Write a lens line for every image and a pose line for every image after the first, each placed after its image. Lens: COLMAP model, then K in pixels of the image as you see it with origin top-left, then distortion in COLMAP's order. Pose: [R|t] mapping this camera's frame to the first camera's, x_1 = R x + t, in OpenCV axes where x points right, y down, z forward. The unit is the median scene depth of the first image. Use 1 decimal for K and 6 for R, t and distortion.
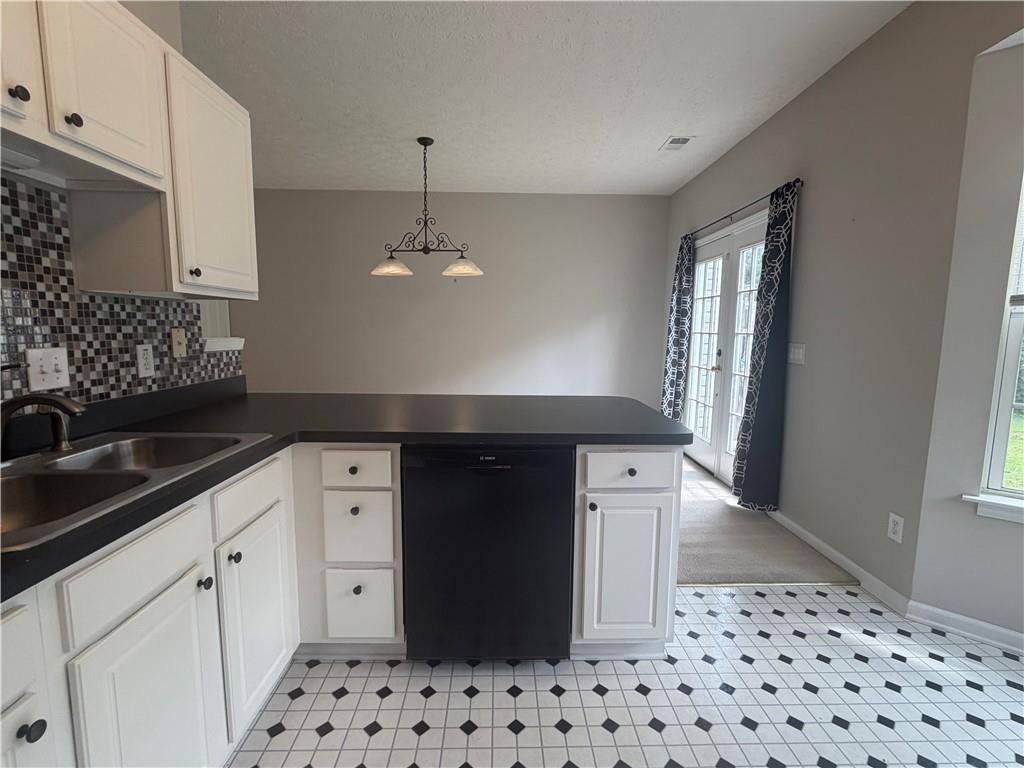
lens RADIAL K [[478.5, 0, 512.5], [0, 478.5, 385.9], [0, 0, 1]] dist [0.000280, -0.001011]
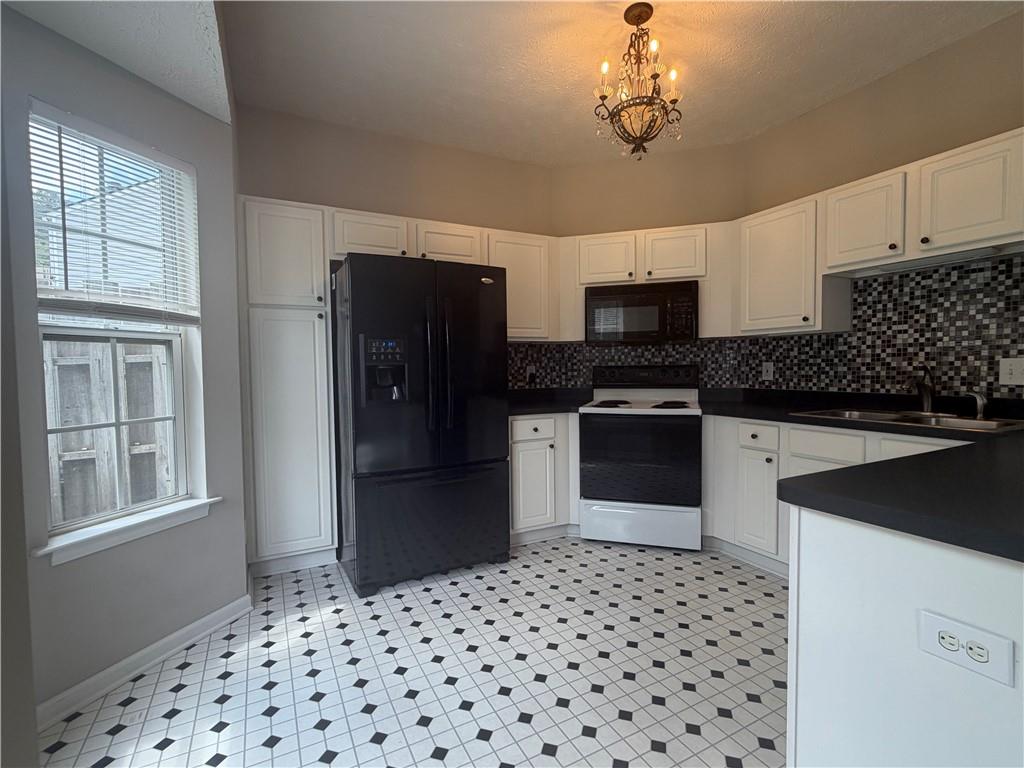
lens RADIAL K [[478.5, 0, 512.5], [0, 478.5, 385.7], [0, 0, 1]] dist [0.000280, -0.001011]
pose [[-0.896534, 0.018064, -0.442607, 0.766596], [-0.051721, 0.988066, 0.145090, -0.084991], [0.439946, 0.152970, -0.884900, 1.076673]]
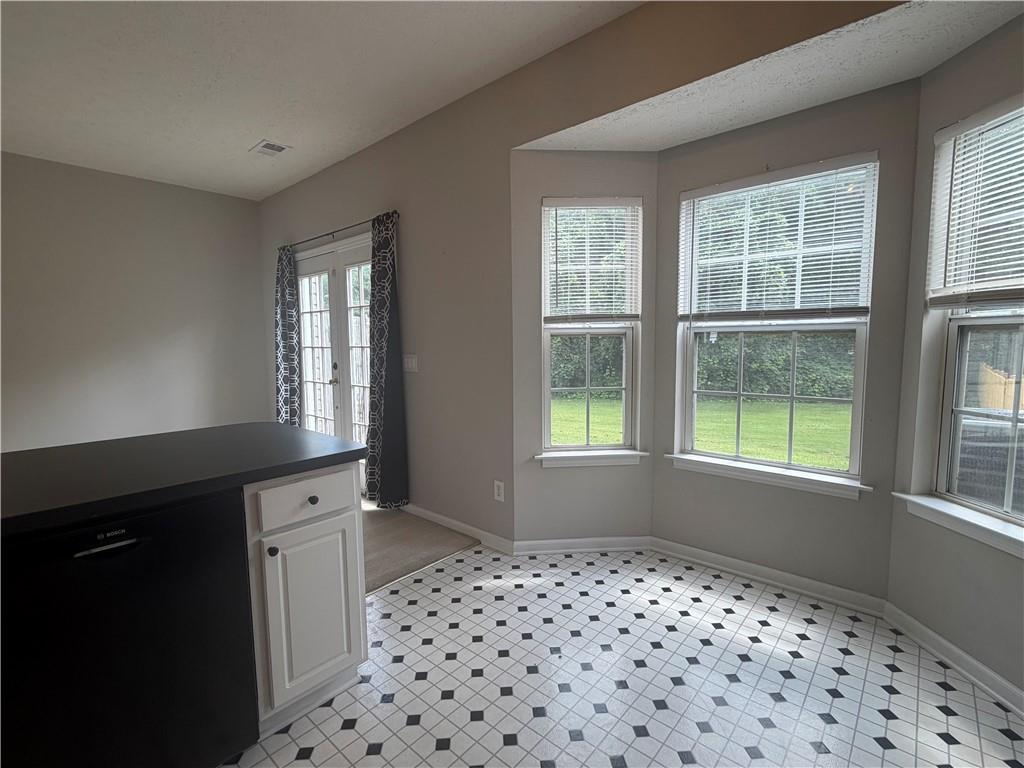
lens RADIAL K [[478.5, 0, 514.9], [0, 478.5, 385.8], [0, 0, 1]] dist [0.000280, -0.001011]
pose [[0.676578, -0.086584, 0.731263, -0.108291], [0.107013, 0.994082, 0.018693, -0.011176], [-0.728554, 0.065608, 0.681839, 0.054169]]
